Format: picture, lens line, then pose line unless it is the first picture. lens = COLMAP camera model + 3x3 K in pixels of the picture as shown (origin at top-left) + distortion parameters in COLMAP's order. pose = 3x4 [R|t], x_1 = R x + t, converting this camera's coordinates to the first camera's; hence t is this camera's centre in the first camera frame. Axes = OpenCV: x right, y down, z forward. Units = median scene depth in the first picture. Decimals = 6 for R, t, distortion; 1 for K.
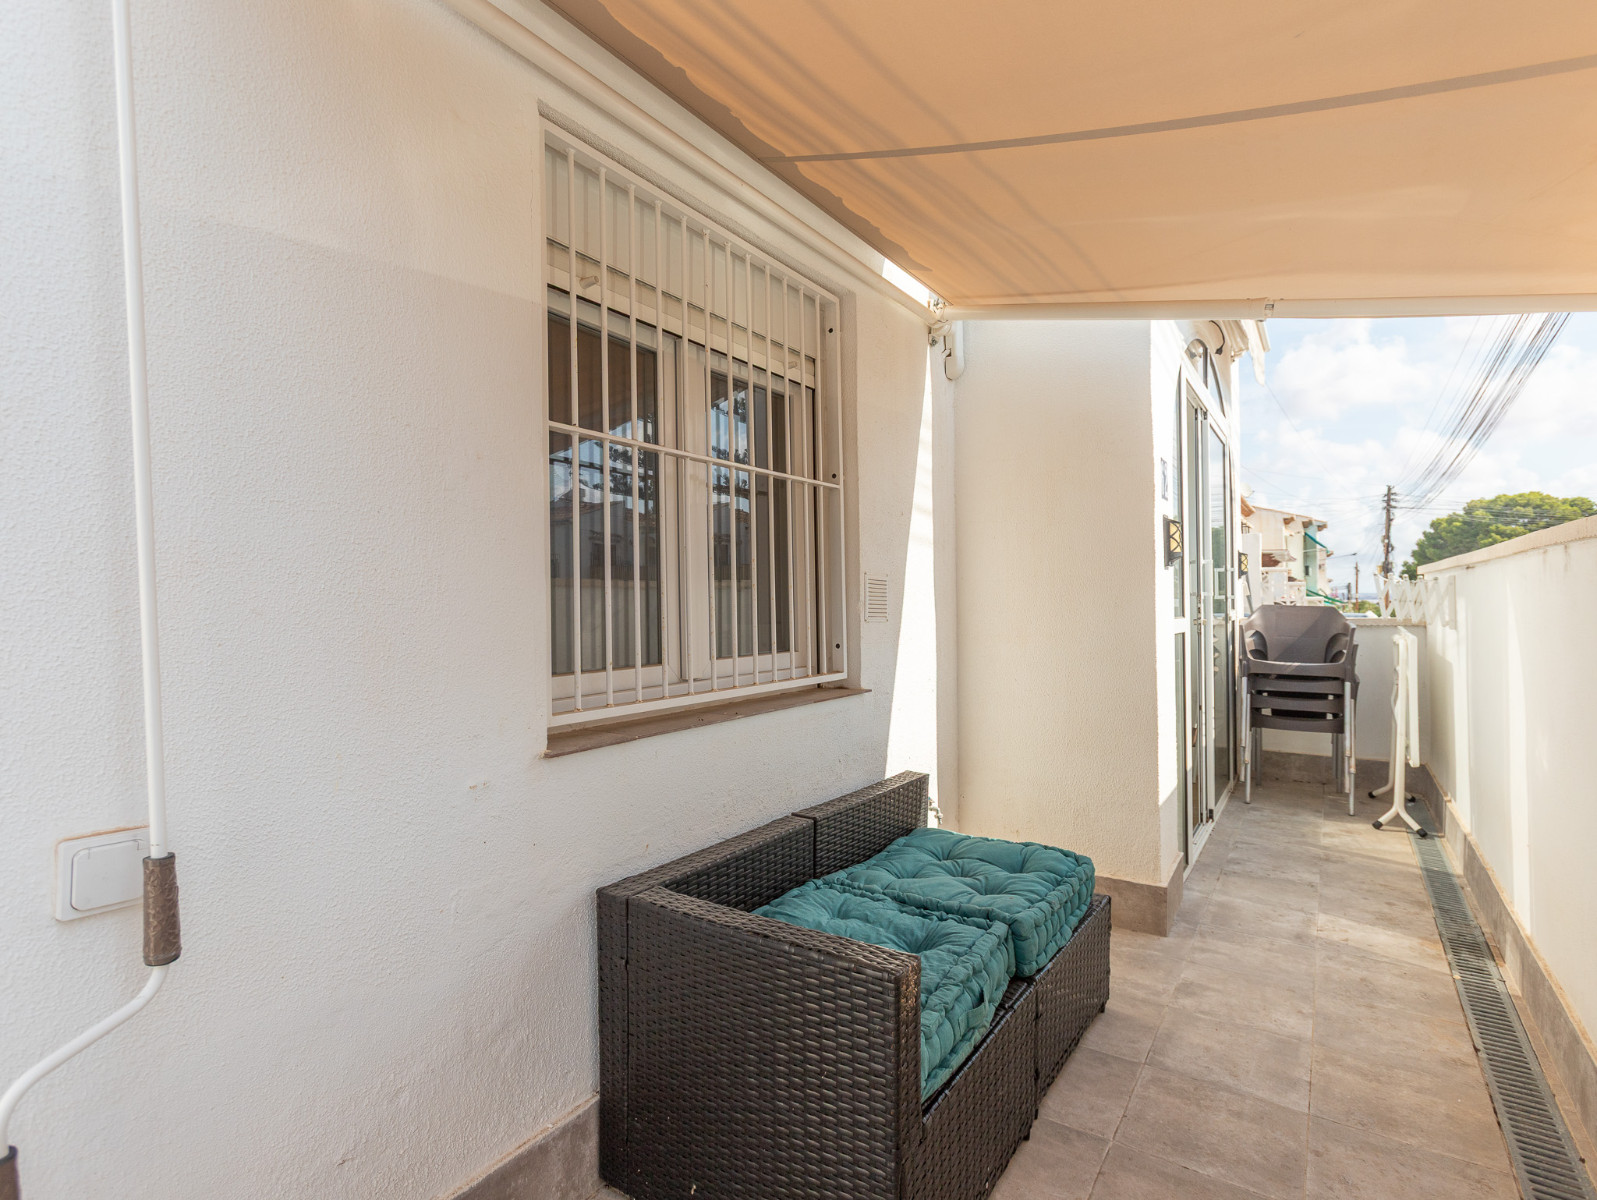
lens RADIAL K [[813.4, 0, 793.2], [0, 813.4, 601.8], [0, 0, 1]] dist [-0.022985, 0.019449]
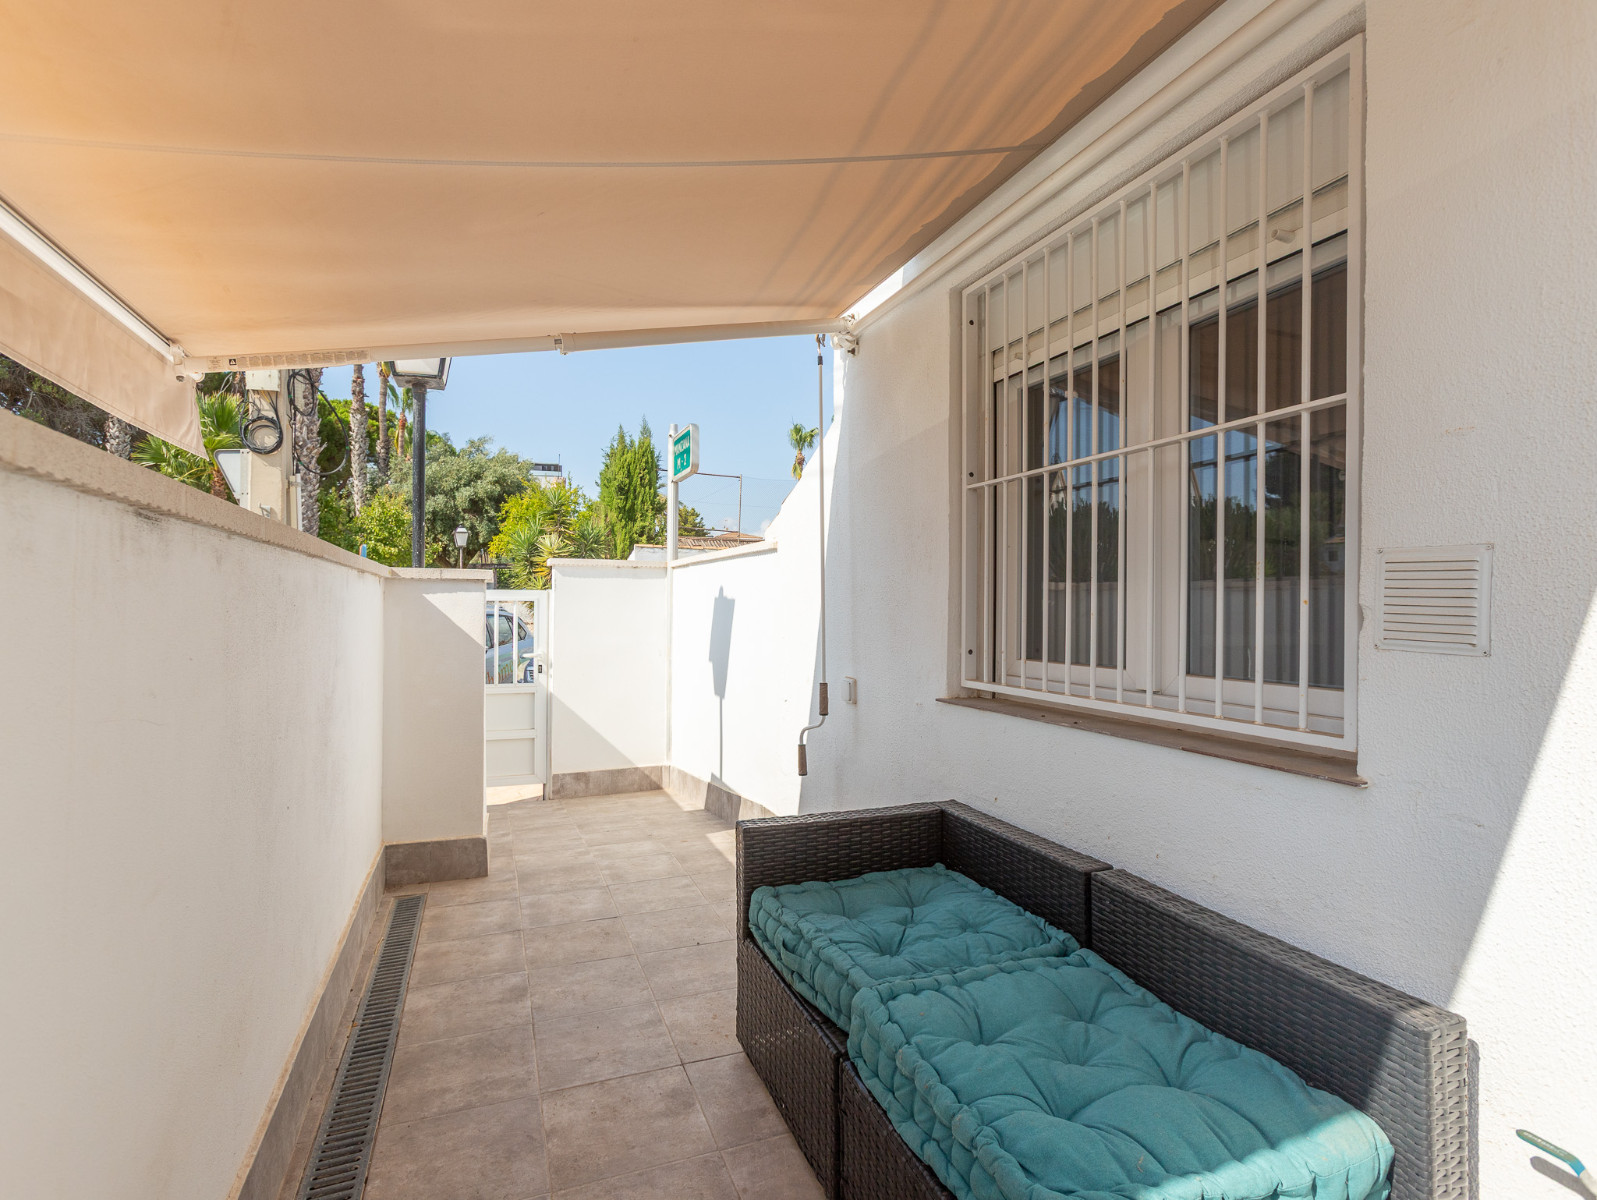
lens RADIAL K [[732.9, 0, 795.9], [0, 732.9, 615.6], [0, 0, 1]] dist [-0.054101, 0.012579]
pose [[-0.556257, 0.019208, -0.830788, 0.646498], [0.004782, 0.999790, 0.019913, -0.005556], [0.830996, 0.007104, -0.556232, 0.950799]]
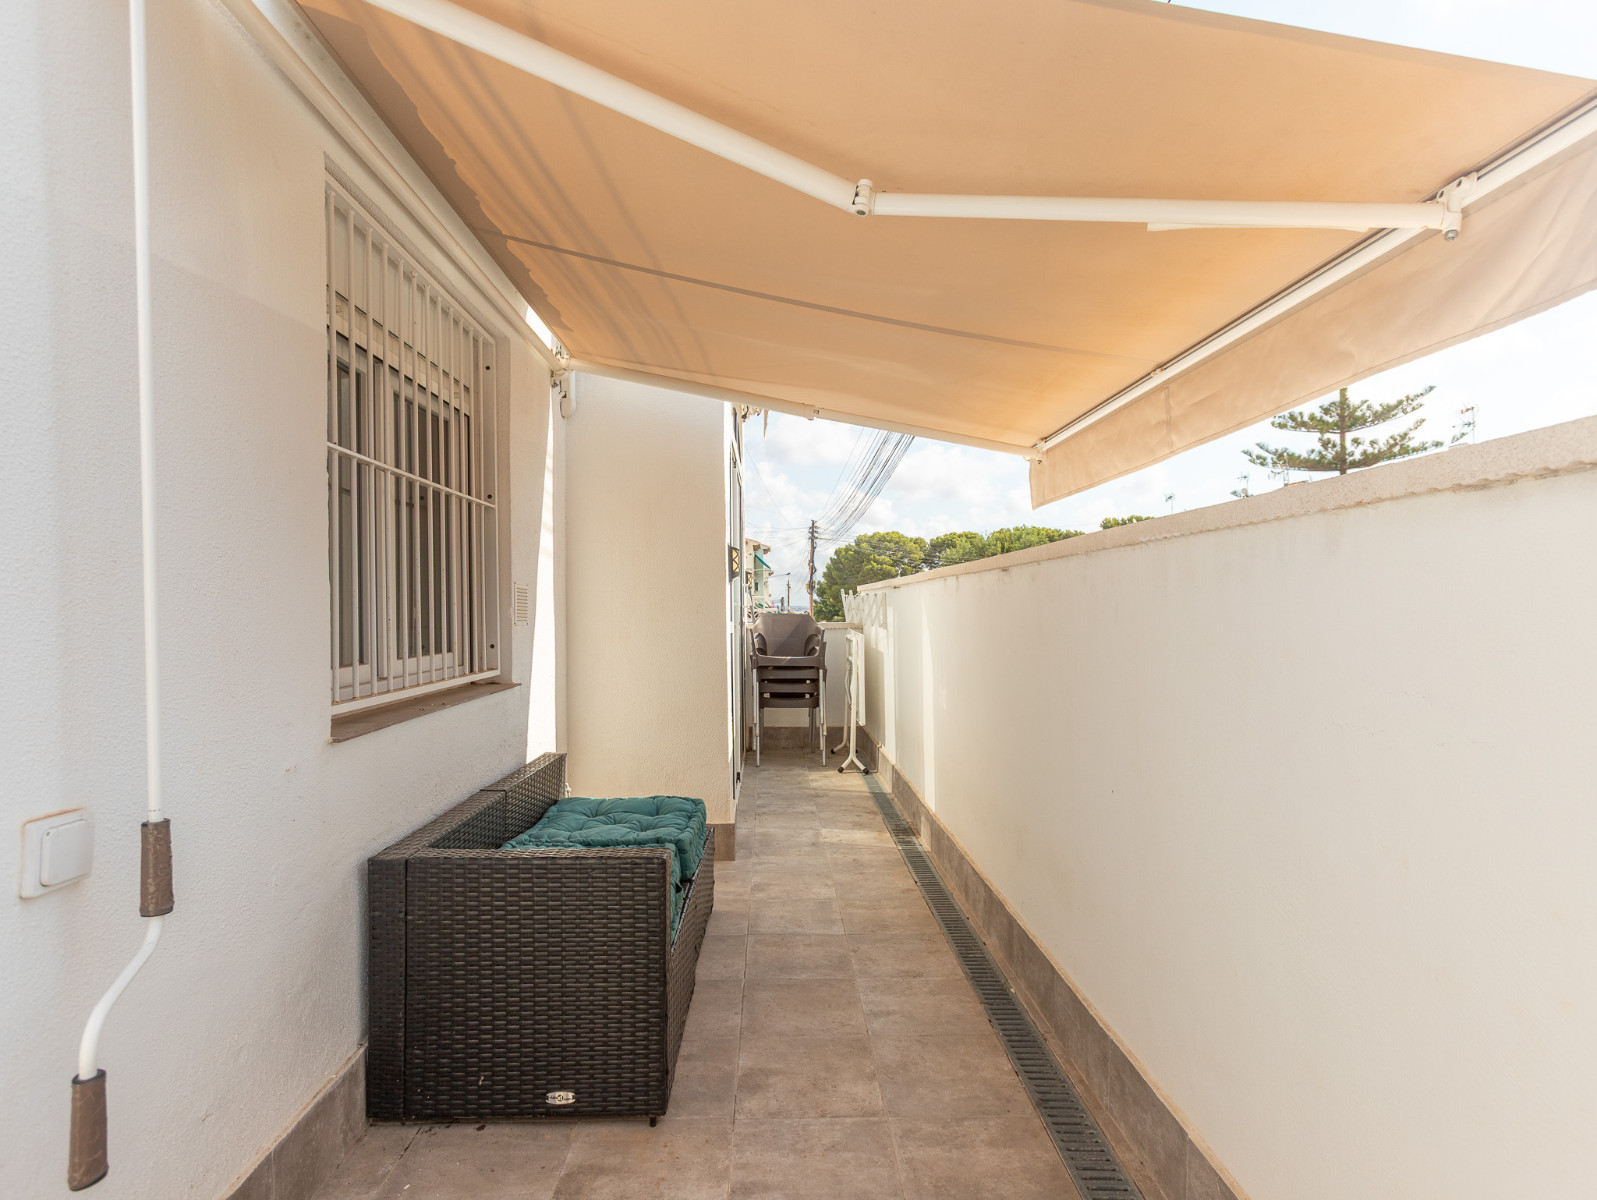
lens RADIAL K [[813.4, 0, 793.2], [0, 813.4, 601.8], [0, 0, 1]] dist [-0.022985, 0.019449]
pose [[0.814876, 0.009300, 0.579561, -0.258951], [-0.001525, 0.999902, -0.013901, 0.007296], [-0.579634, 0.010444, 0.814810, -0.164062]]
